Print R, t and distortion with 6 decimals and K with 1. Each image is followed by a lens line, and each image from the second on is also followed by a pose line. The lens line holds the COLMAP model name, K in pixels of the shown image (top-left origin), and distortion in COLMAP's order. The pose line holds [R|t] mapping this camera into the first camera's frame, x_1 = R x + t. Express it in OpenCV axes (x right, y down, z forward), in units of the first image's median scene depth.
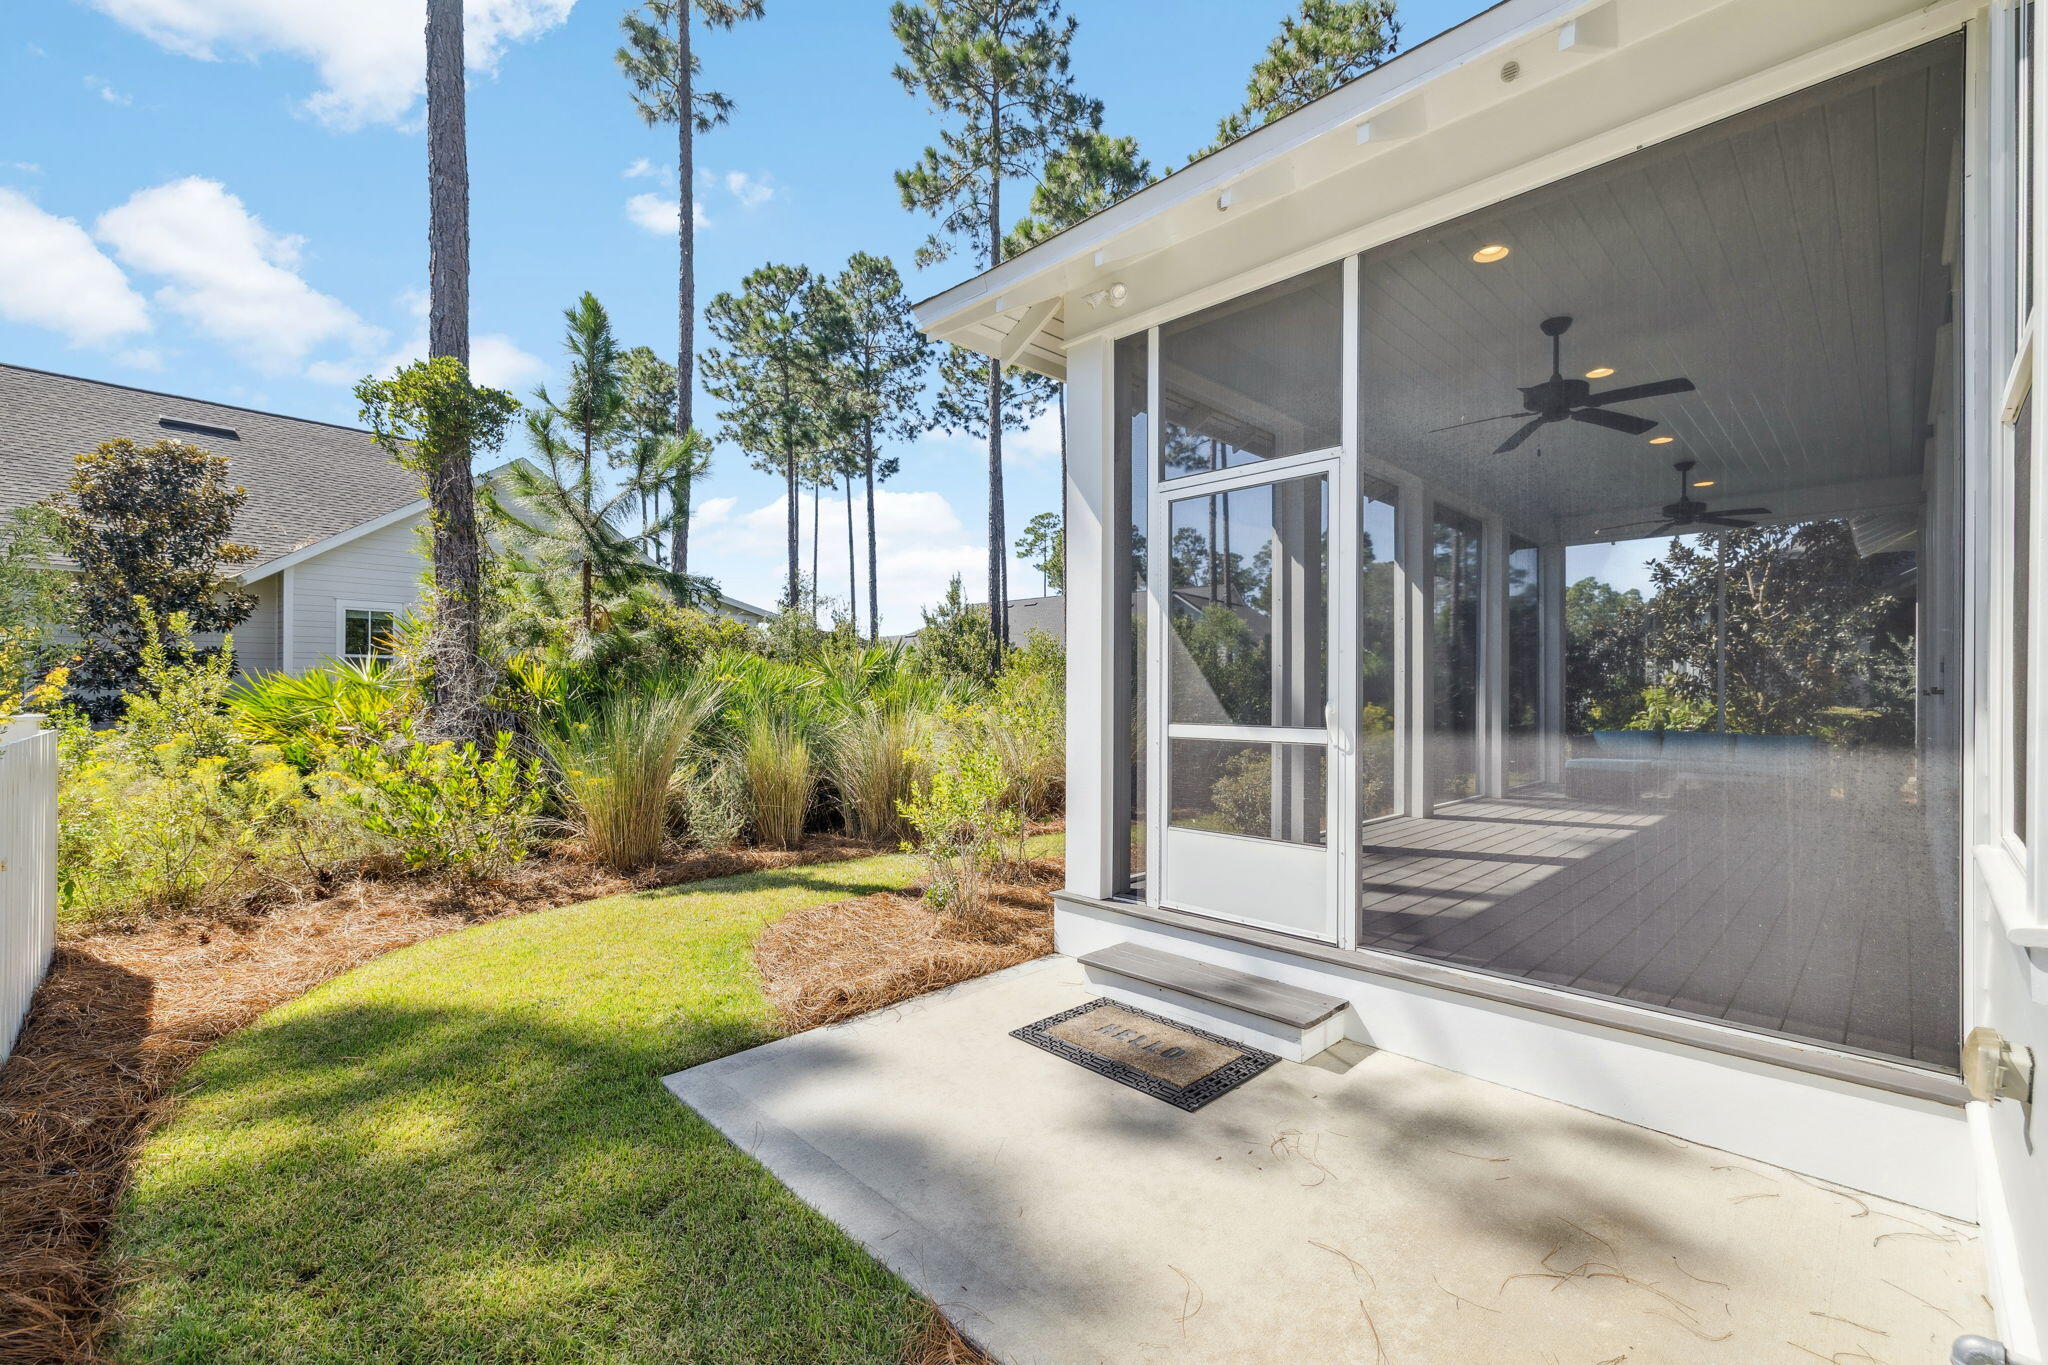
lens RADIAL K [[861.9, 0, 1026.0], [0, 861.9, 690.2], [0, 0, 1]] dist [-0.000299, 0.000531]
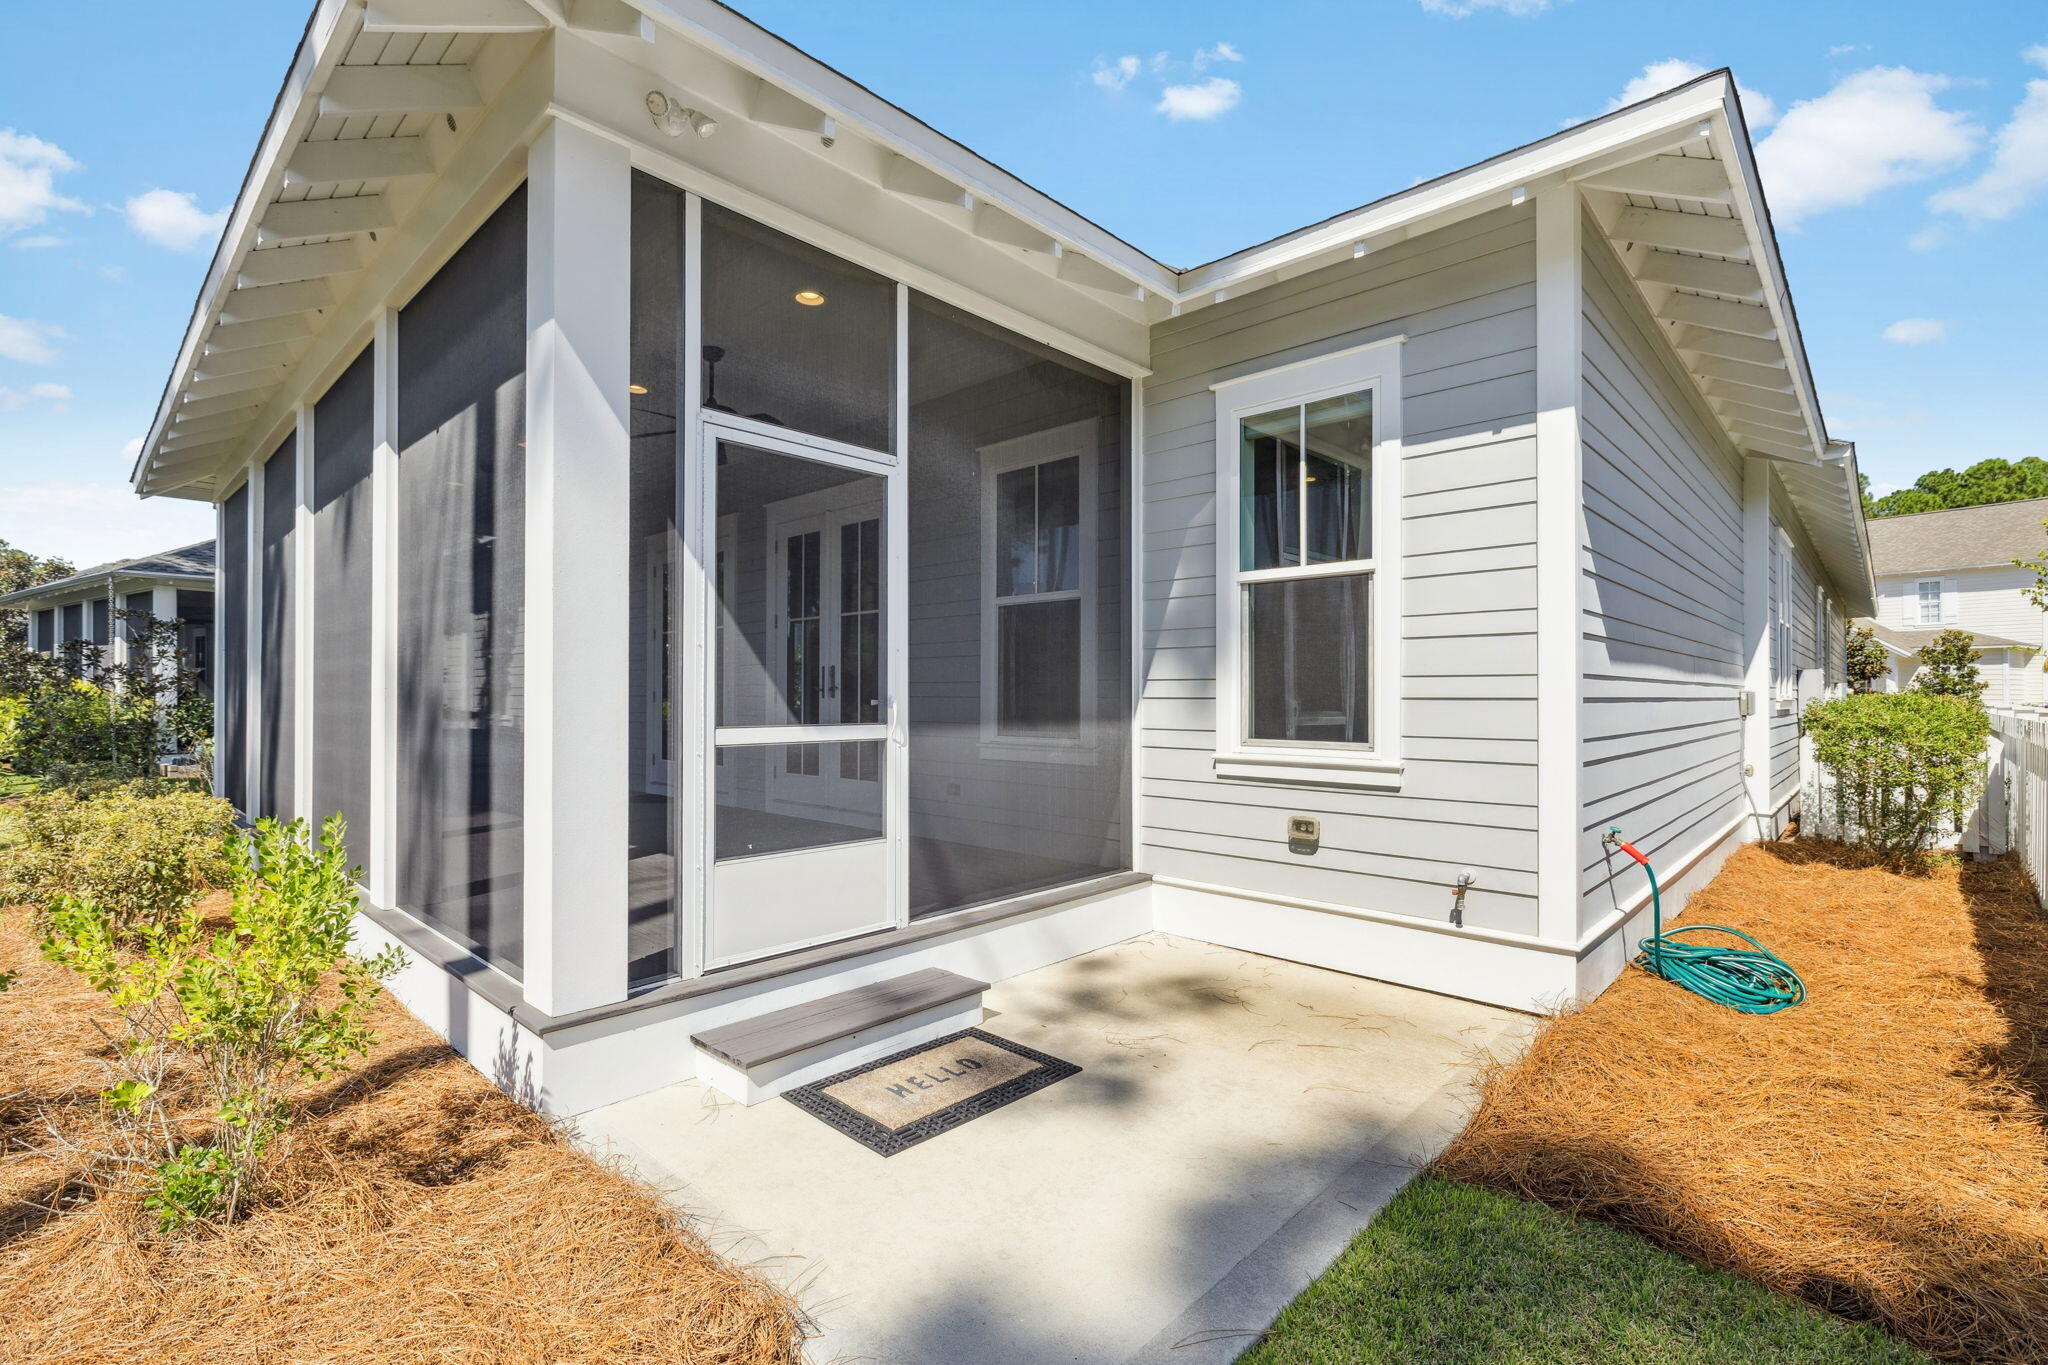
lens RADIAL K [[923.4, 0, 1025.8], [0, 923.4, 688.6], [0, 0, 1]] dist [-0.001097, 0.000023]
pose [[-0.034268, 0.005648, 0.999397, -0.814687], [-0.004327, 0.999974, -0.005799, 0.008818], [-0.999403, -0.004523, -0.034243, 0.922839]]
